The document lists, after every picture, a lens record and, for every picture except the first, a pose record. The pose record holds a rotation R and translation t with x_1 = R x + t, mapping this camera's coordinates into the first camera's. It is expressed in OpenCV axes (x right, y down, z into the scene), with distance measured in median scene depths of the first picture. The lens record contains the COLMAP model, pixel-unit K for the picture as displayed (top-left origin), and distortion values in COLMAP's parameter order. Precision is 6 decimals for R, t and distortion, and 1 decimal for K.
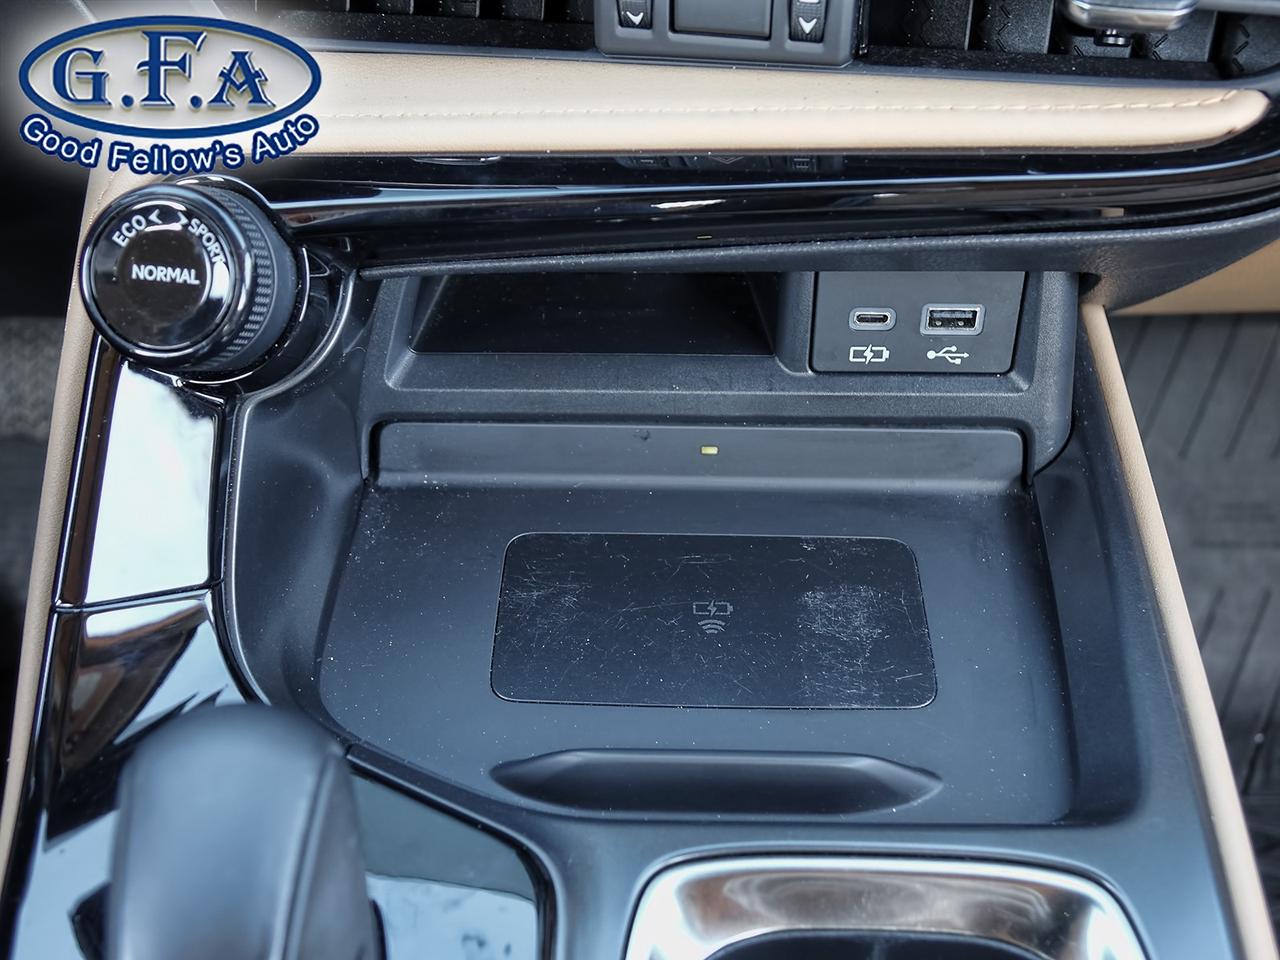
lens RADIAL K [[1372.3, 0, 640.0], [0, 1372.3, 480.0], [0, 0, 1]] dist [-0.033688, -0.017788]
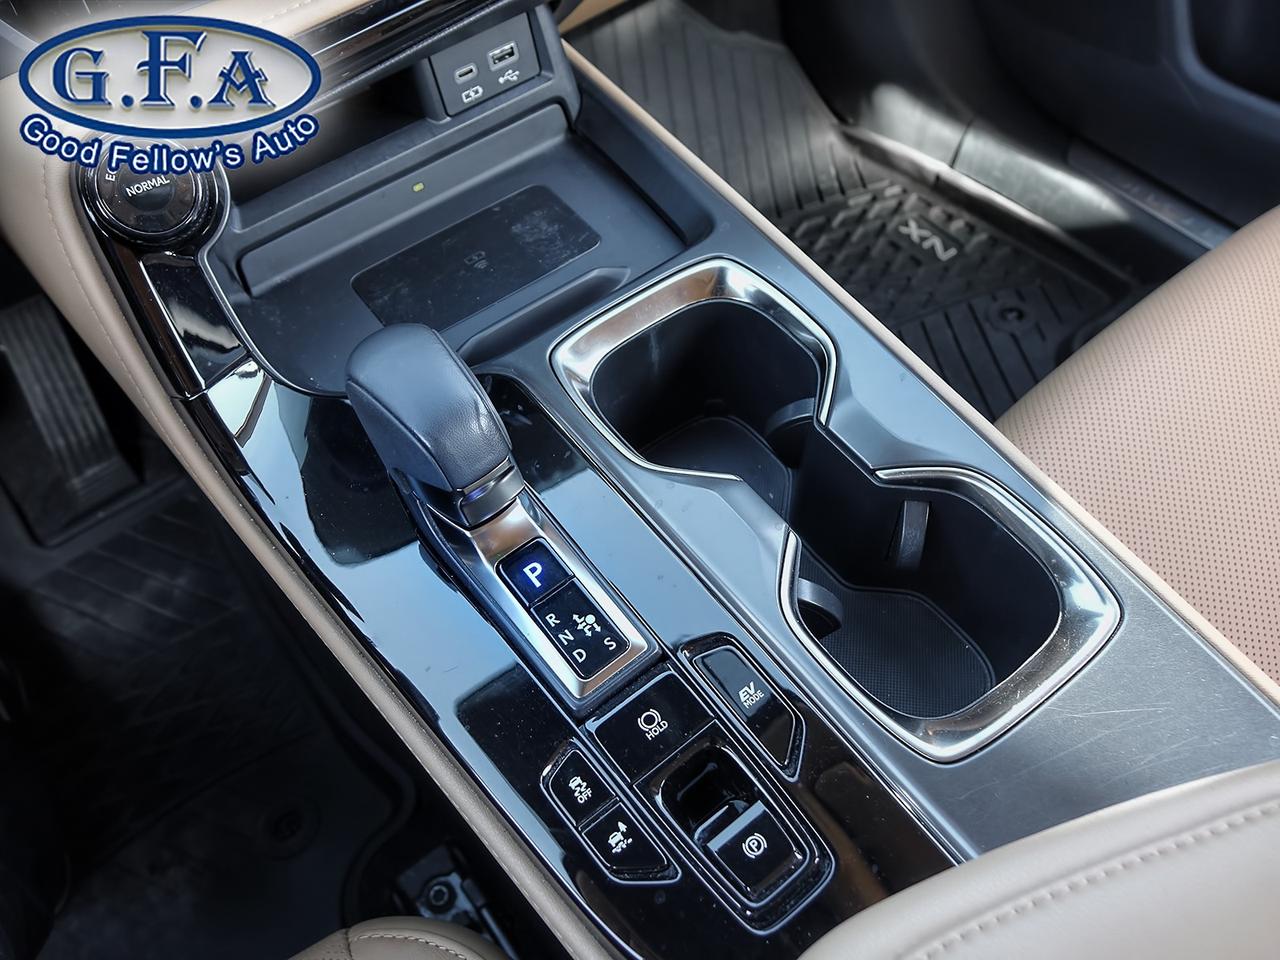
lens RADIAL K [[988.2, 0, 640.0], [0, 988.2, 480.0], [0, 0, 1]] dist [0.000110, -0.006789]
pose [[0.784204, -0.531420, 0.320340, -0.346459], [0.456076, 0.843698, 0.283140, 0.069058], [-0.420736, -0.075940, 0.903999, -0.302747]]
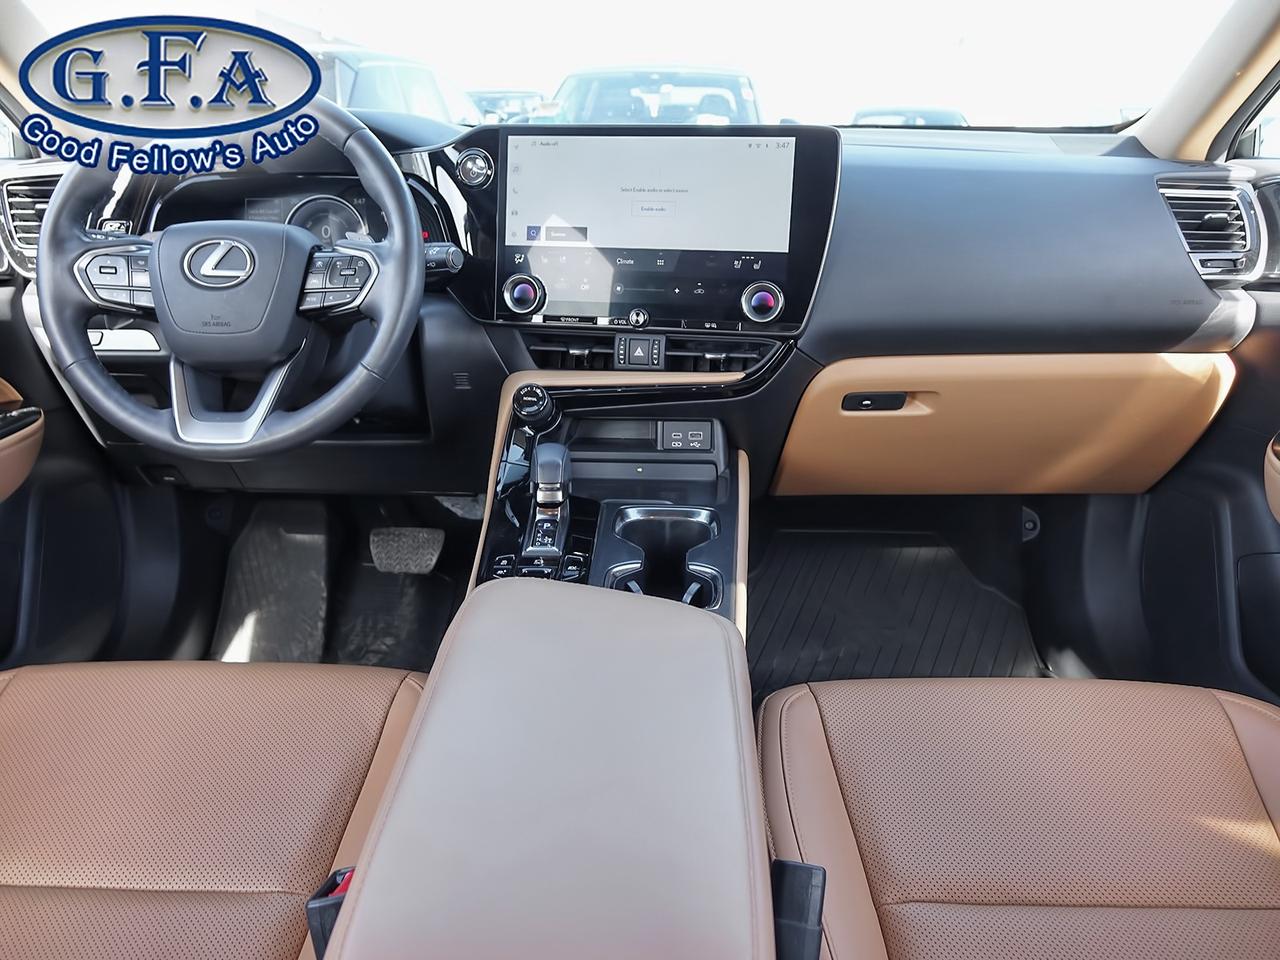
lens RADIAL K [[982.9, 0, 640.0], [0, 982.9, 480.0], [0, 0, 1]] dist [-0.006424, -0.006445]
pose [[0.999931, 0.010183, -0.005930, 0.072991], [-0.011703, 0.917015, -0.398682, 1.229979], [0.001378, 0.398723, 0.917070, -1.754282]]
